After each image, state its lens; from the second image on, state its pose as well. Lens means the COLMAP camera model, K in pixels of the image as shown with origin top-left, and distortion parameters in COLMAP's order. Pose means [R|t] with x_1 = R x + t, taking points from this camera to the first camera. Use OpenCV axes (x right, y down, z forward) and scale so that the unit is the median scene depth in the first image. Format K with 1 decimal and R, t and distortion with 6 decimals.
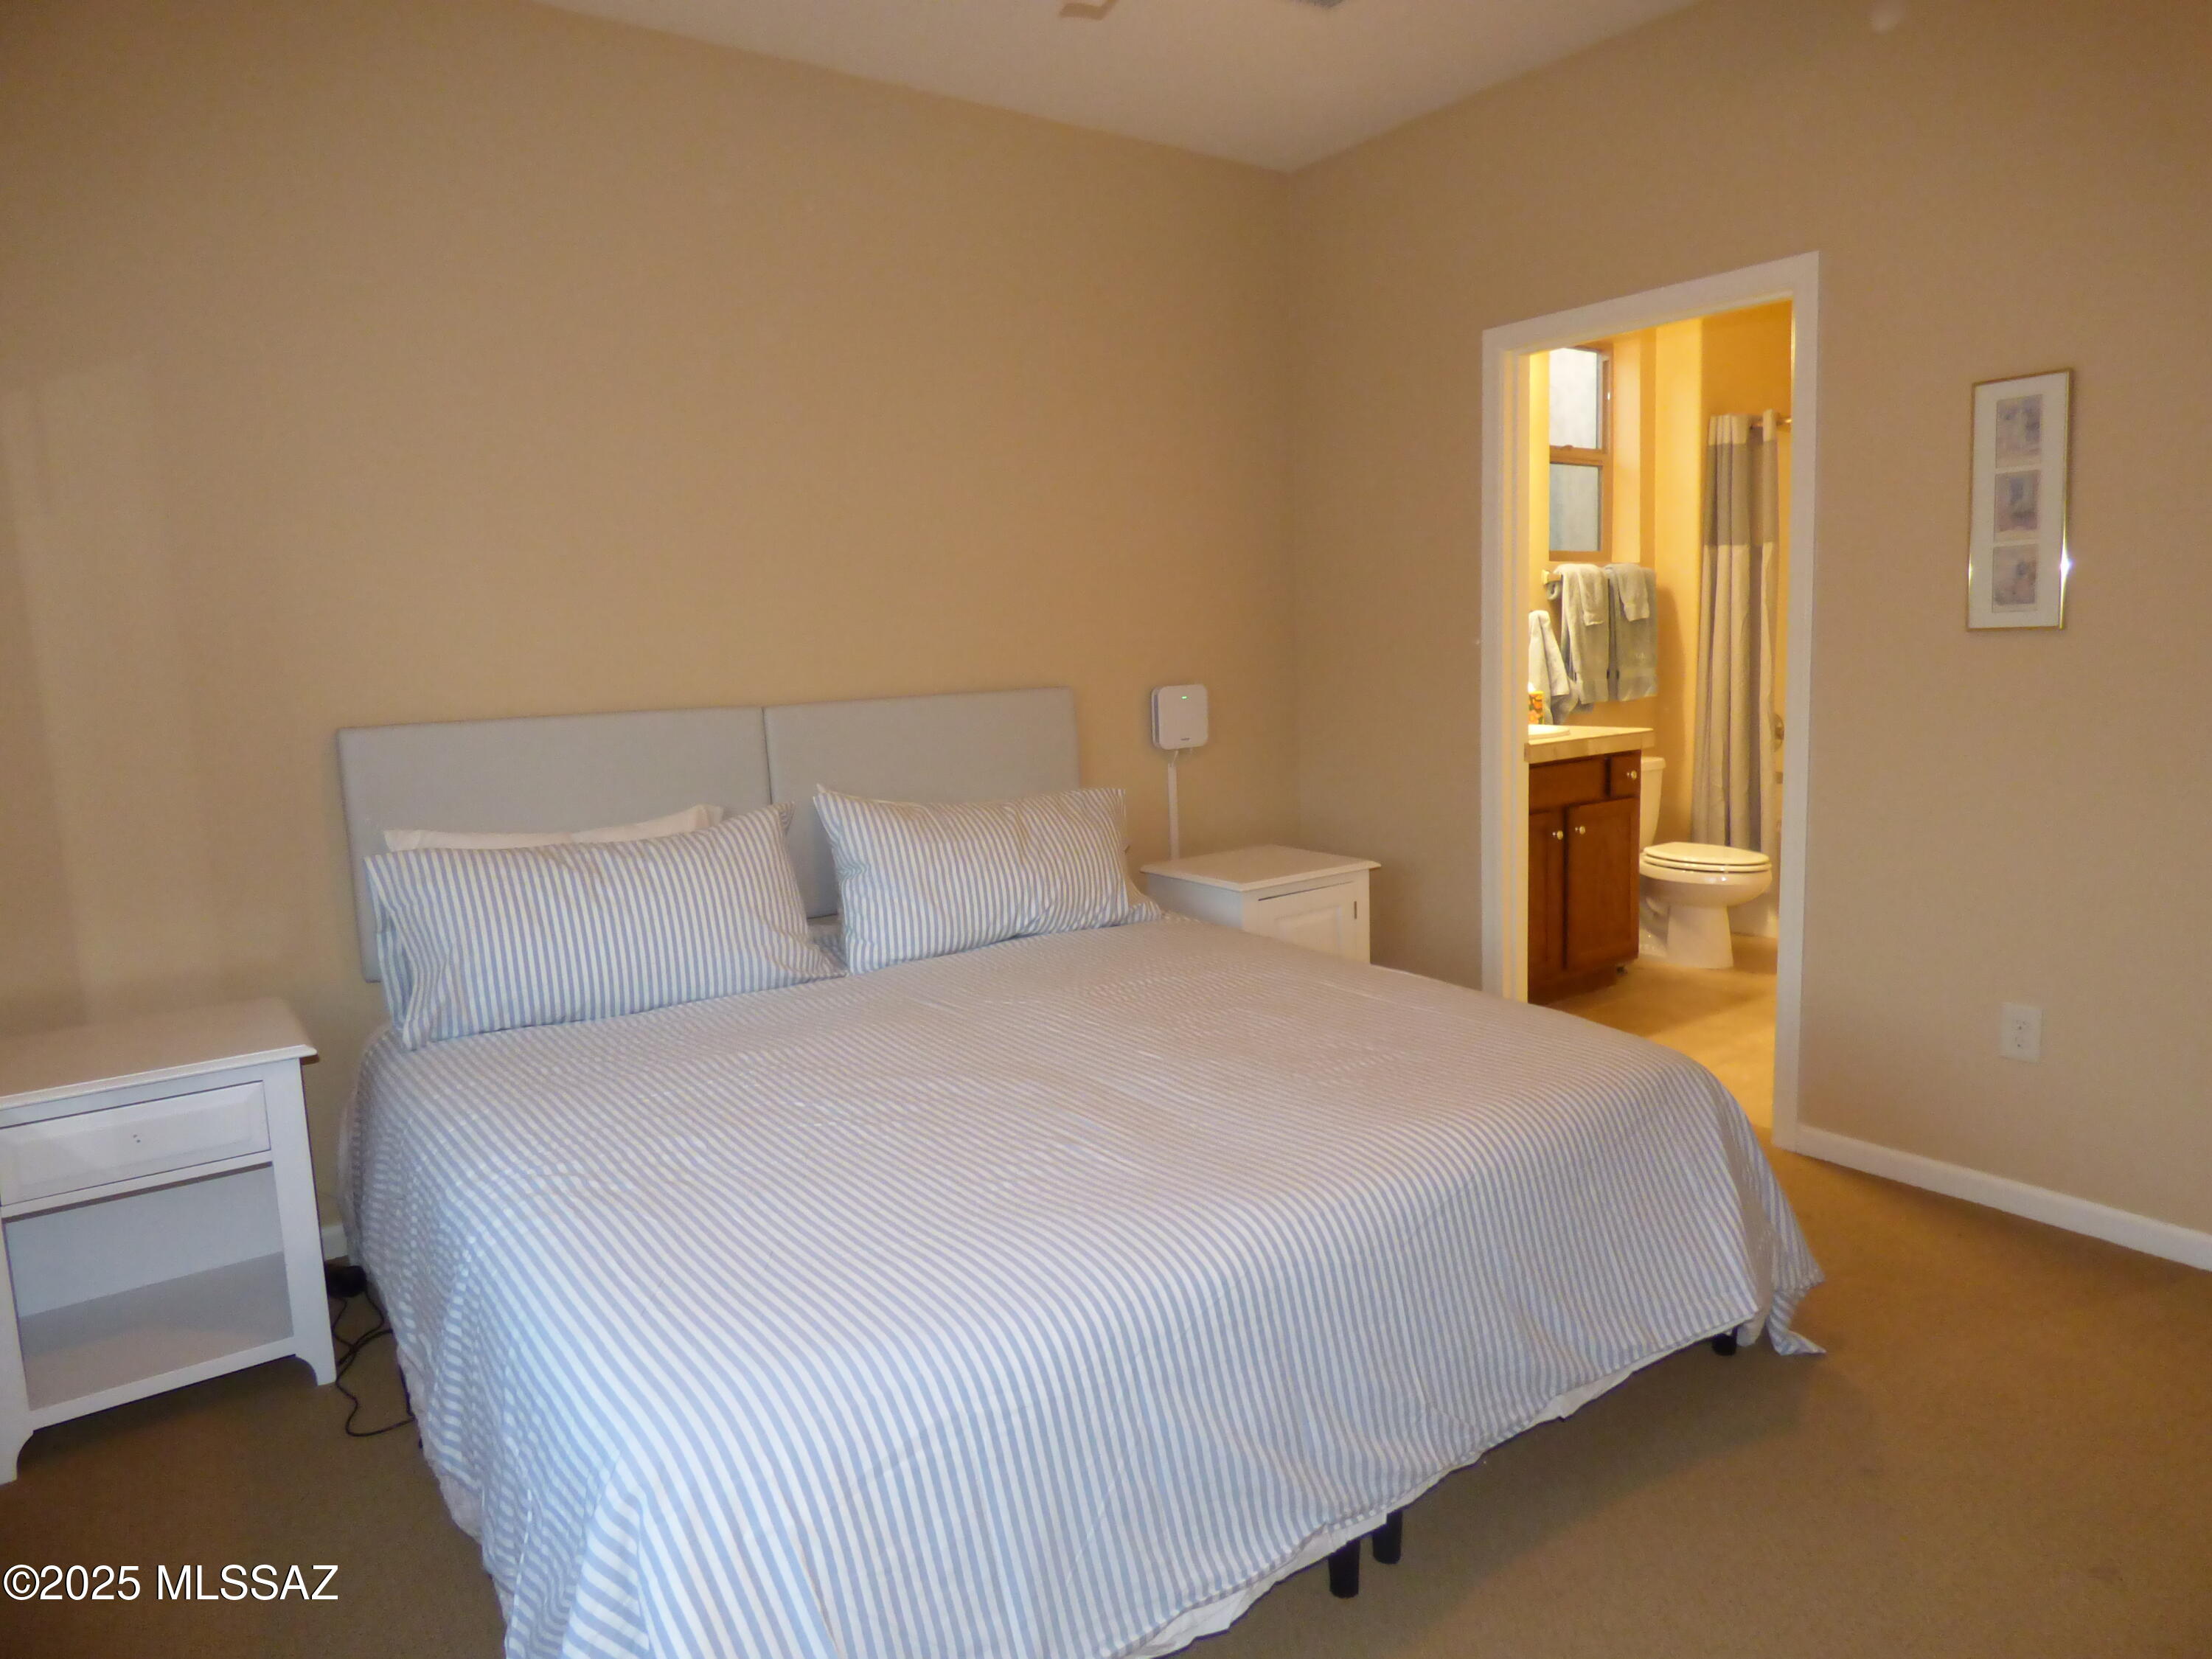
lens RADIAL K [[1362.2, 0, 1117.2], [0, 1362.2, 825.1], [0, 0, 1]] dist [0.001150, 0.003884]
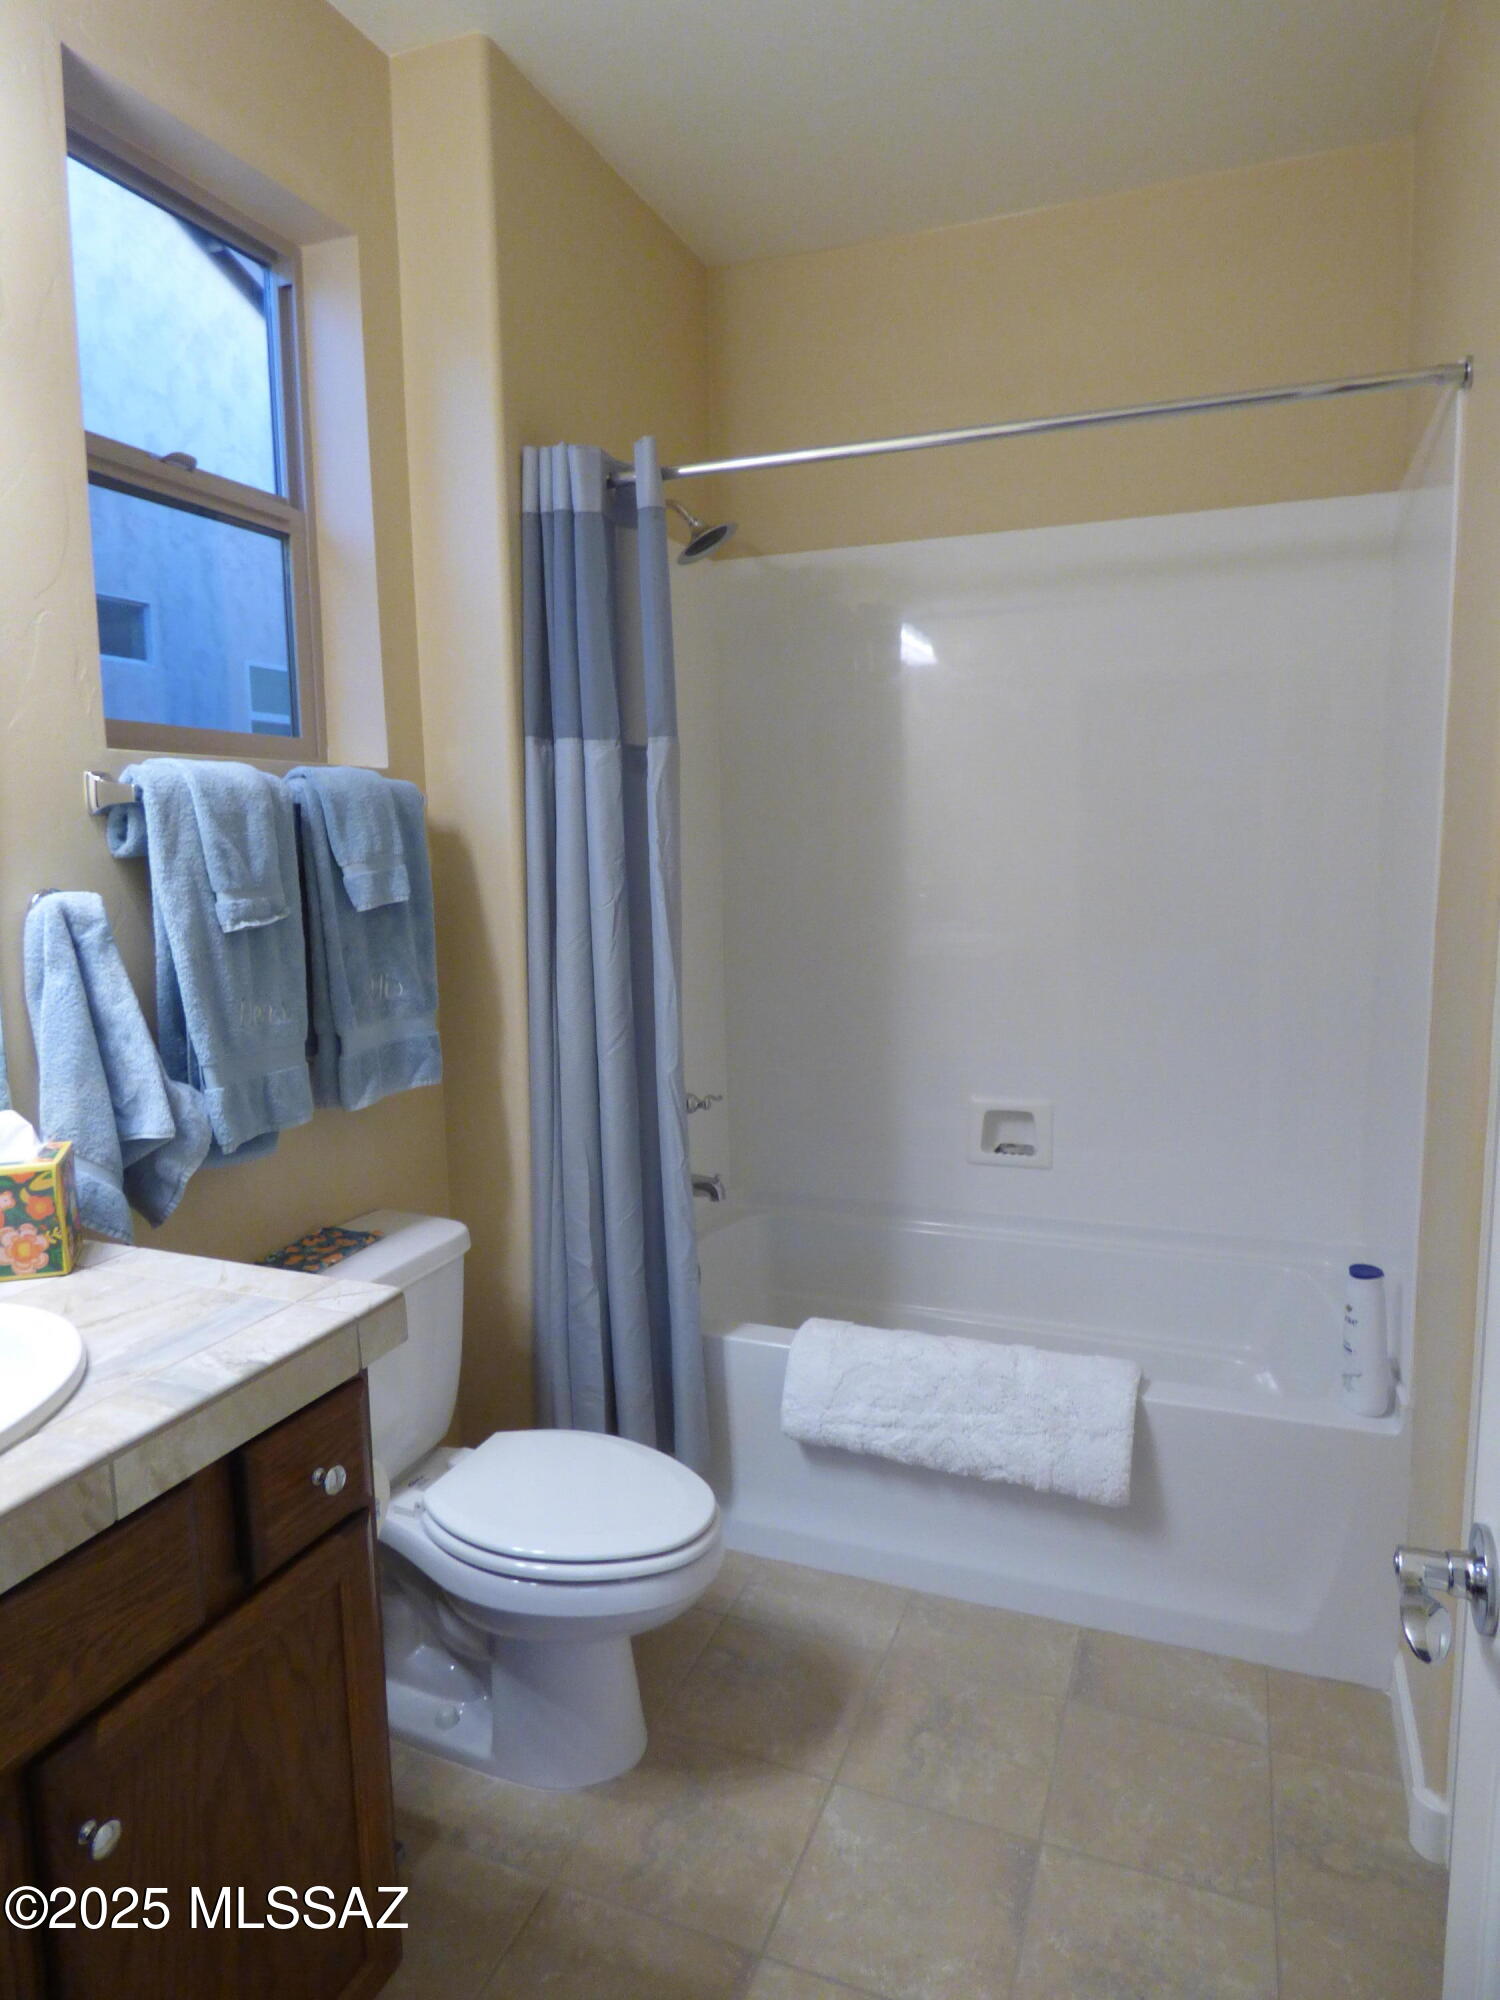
lens RADIAL K [[1231.6, 0, 750.0], [0, 1231.6, 1000.0], [0, 0, 1]] dist [0.001150, 0.003884]
pose [[0.844997, -0.045631, 0.532820, 0.279412], [0.052538, 0.998617, 0.002204, -0.118692], [-0.532183, 0.026131, 0.846226, 0.634934]]
